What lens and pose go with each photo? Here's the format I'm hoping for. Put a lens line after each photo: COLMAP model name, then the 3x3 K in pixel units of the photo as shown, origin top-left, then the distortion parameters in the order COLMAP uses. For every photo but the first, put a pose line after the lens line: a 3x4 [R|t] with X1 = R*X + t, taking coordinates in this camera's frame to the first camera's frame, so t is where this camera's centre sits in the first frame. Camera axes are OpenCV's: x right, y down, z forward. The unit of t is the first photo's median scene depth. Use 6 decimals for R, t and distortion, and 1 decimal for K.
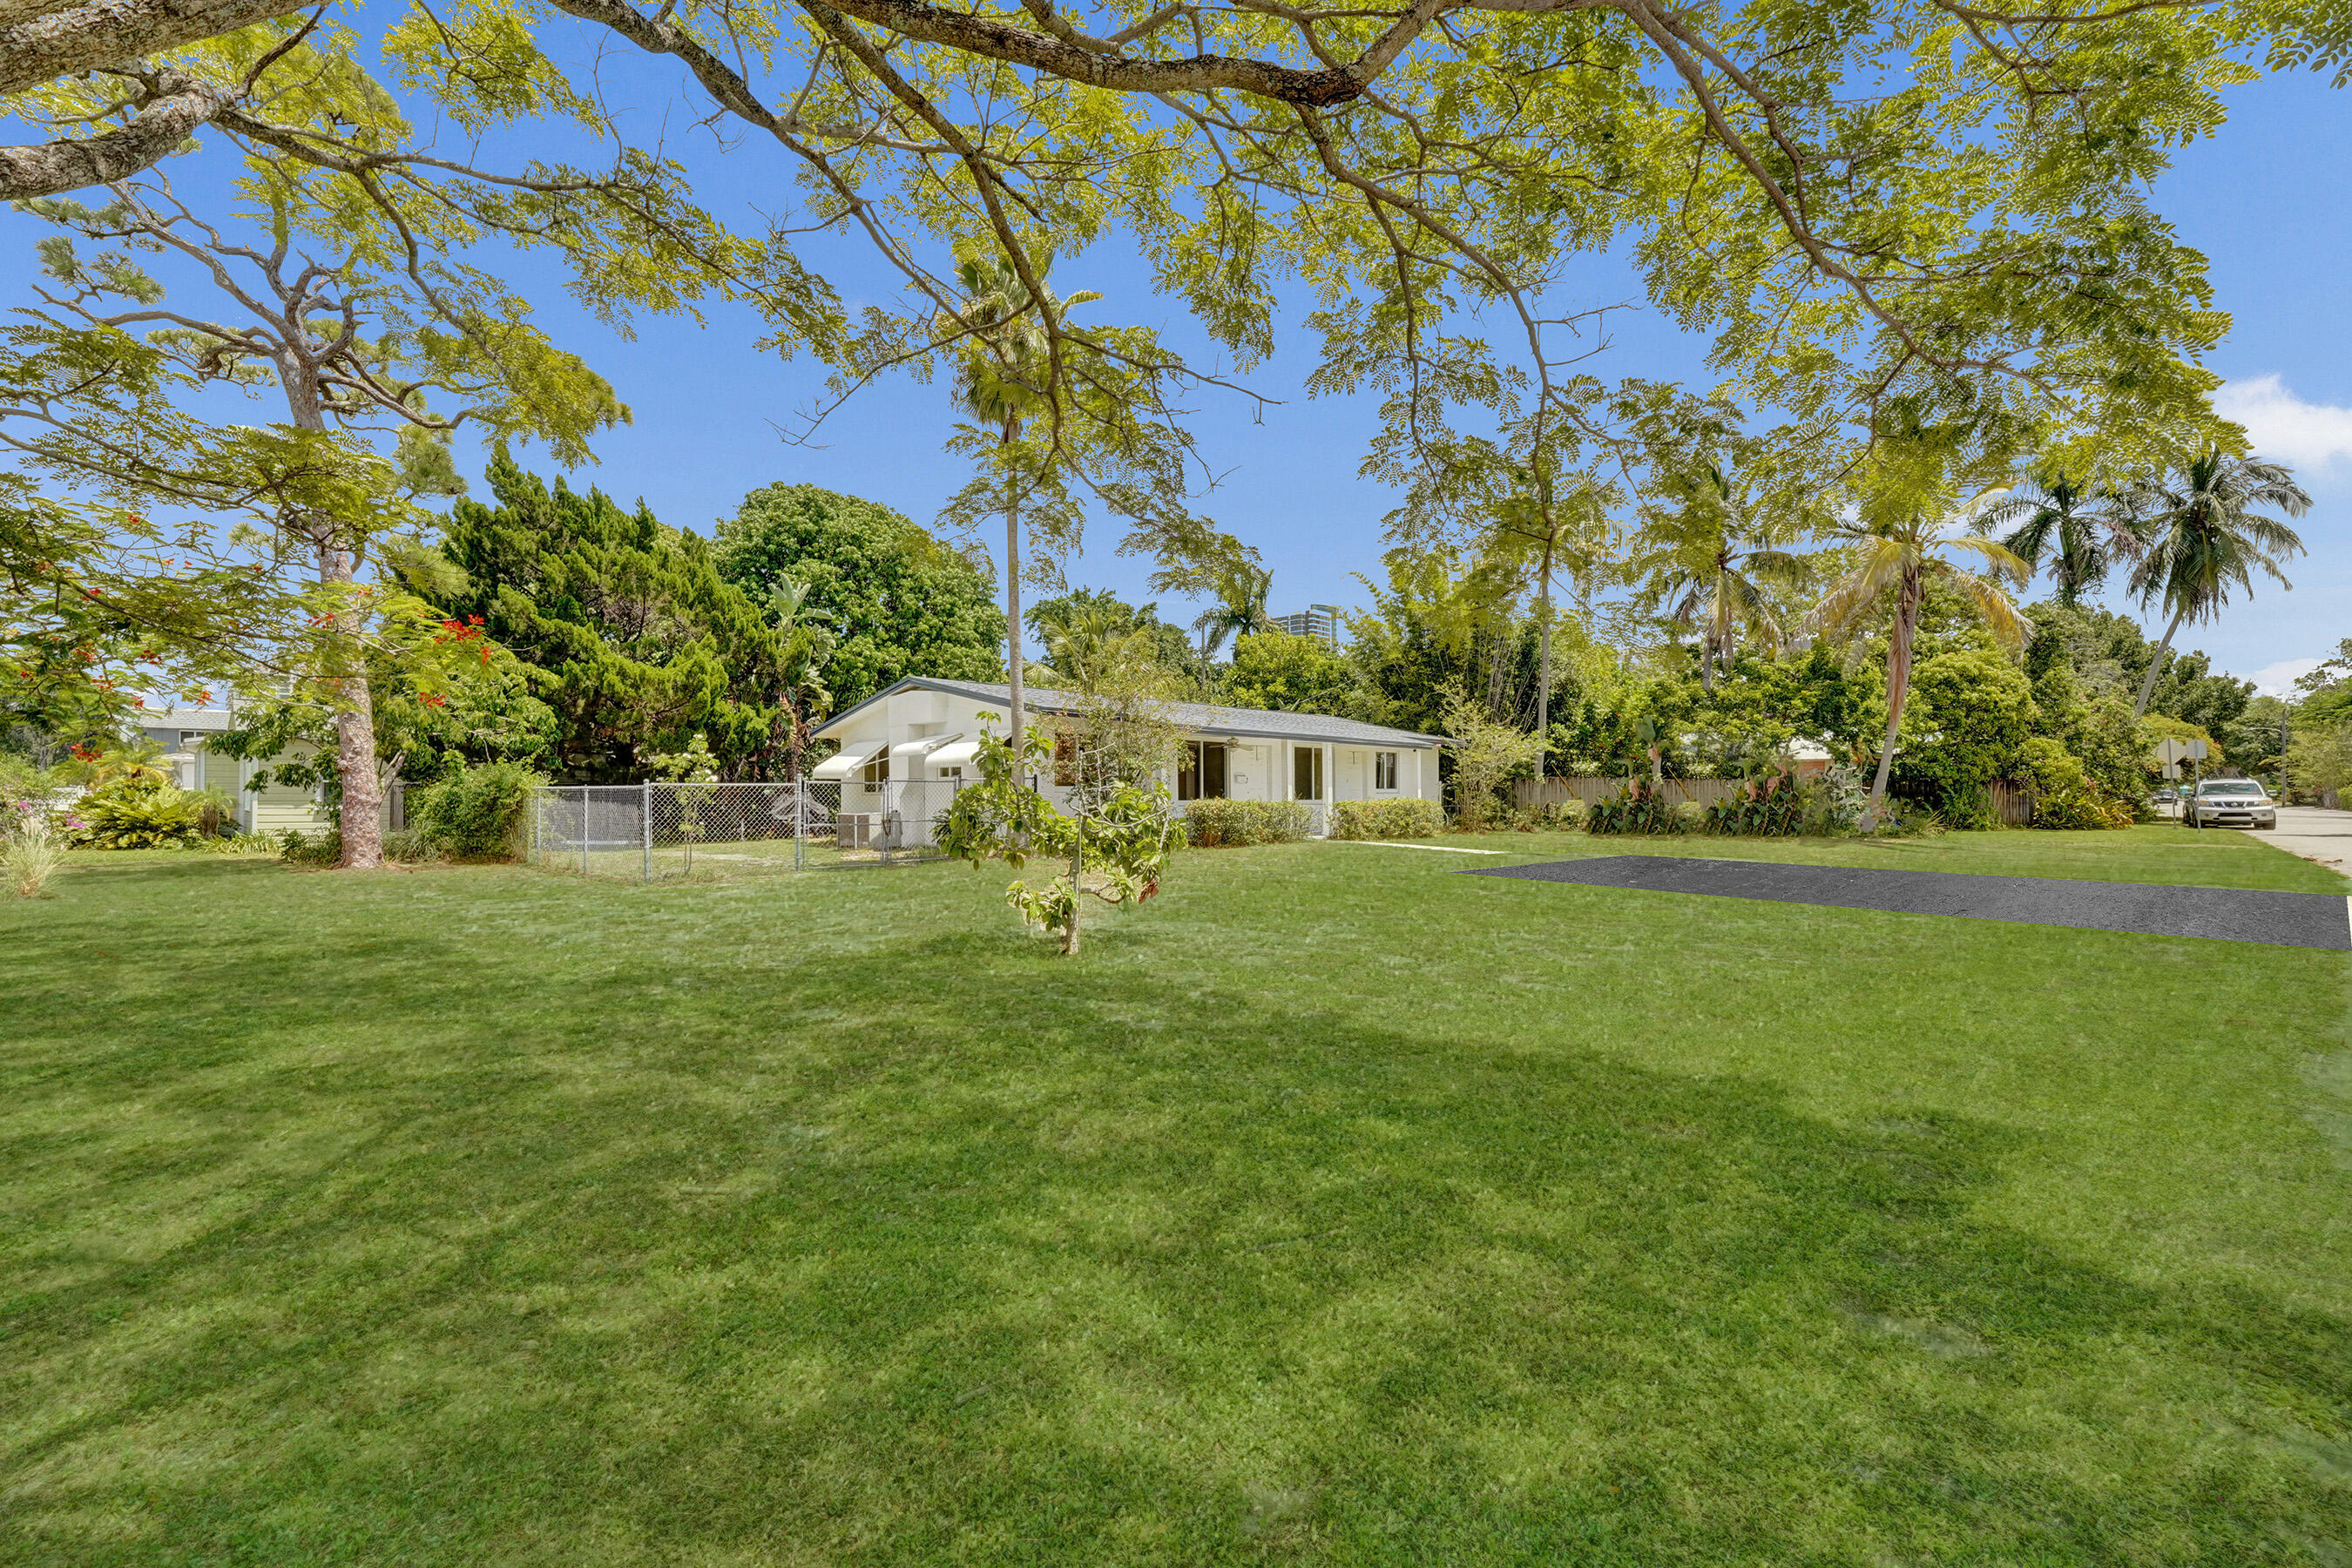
lens RADIAL K [[950.6, 0, 1176.0], [0, 950.6, 784.0], [0, 0, 1]] dist [0.000318, 0.000304]
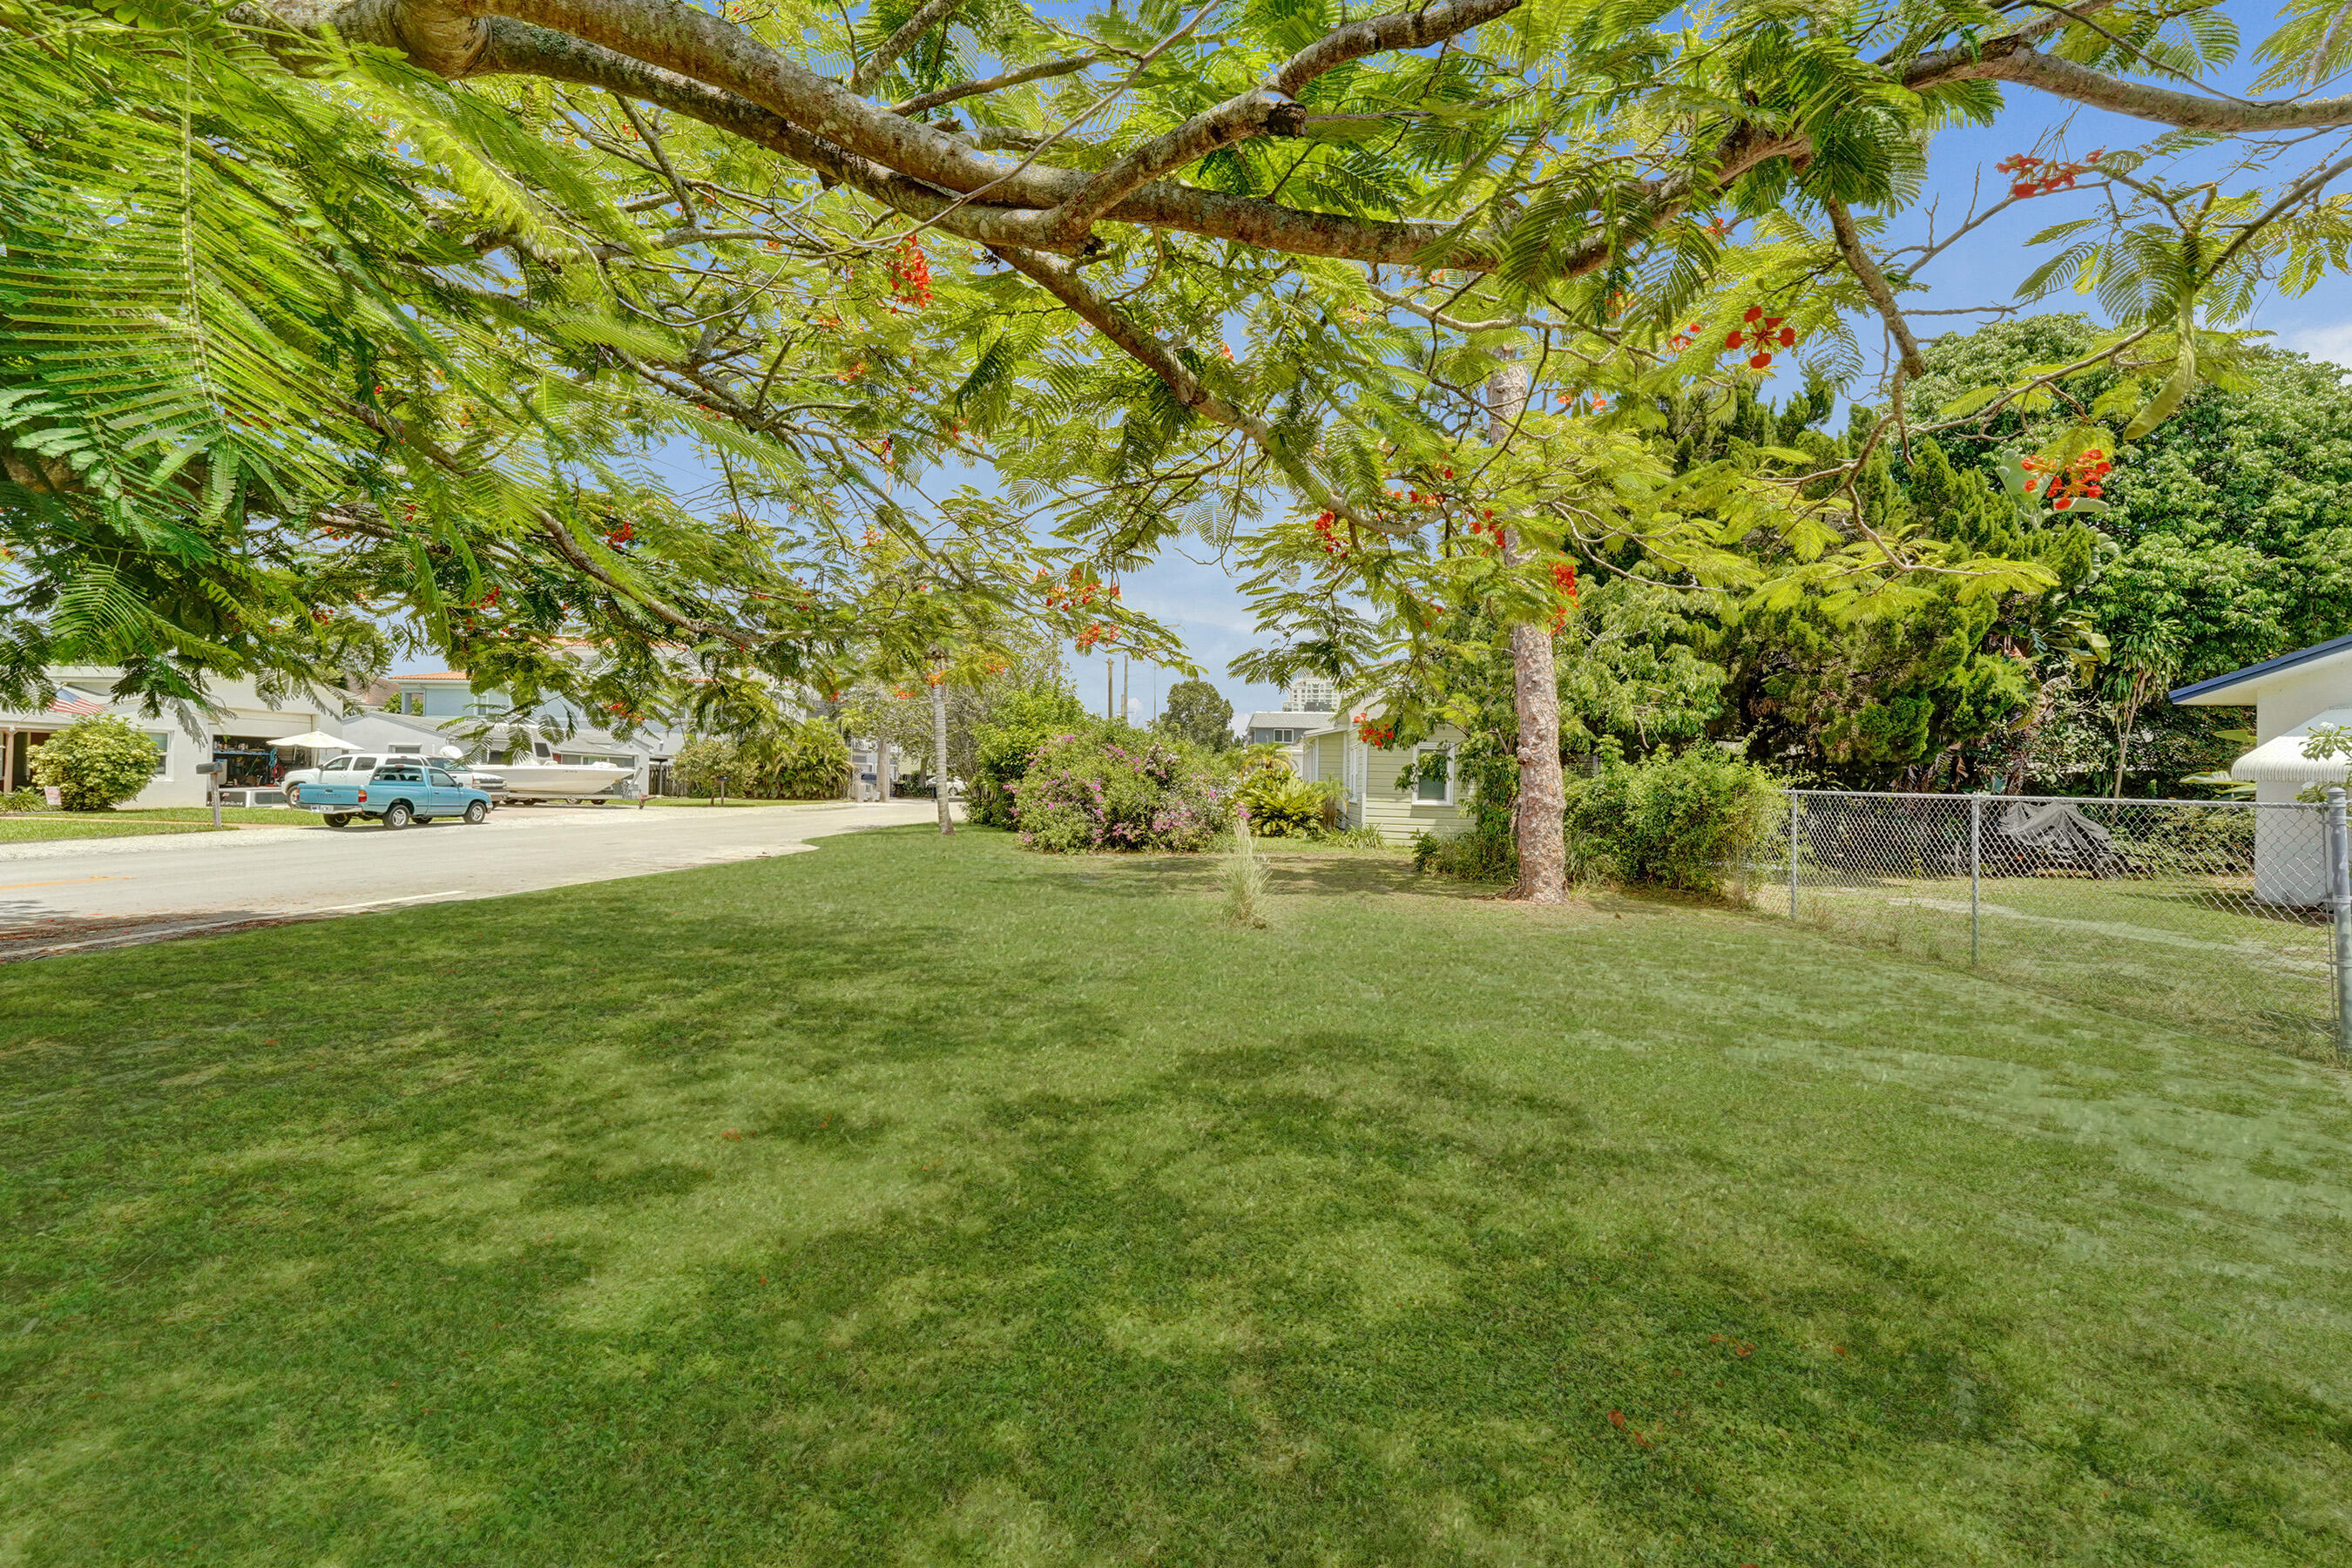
lens RADIAL K [[898.8, 0, 1176.0], [0, 898.8, 784.0], [0, 0, 1]] dist [-0.065007, 0.000028]
pose [[0.647083, 0.019592, -0.762168, -0.306304], [-0.011915, 0.999808, 0.015585, -0.003145], [0.762326, -0.001003, 0.647192, 0.204649]]
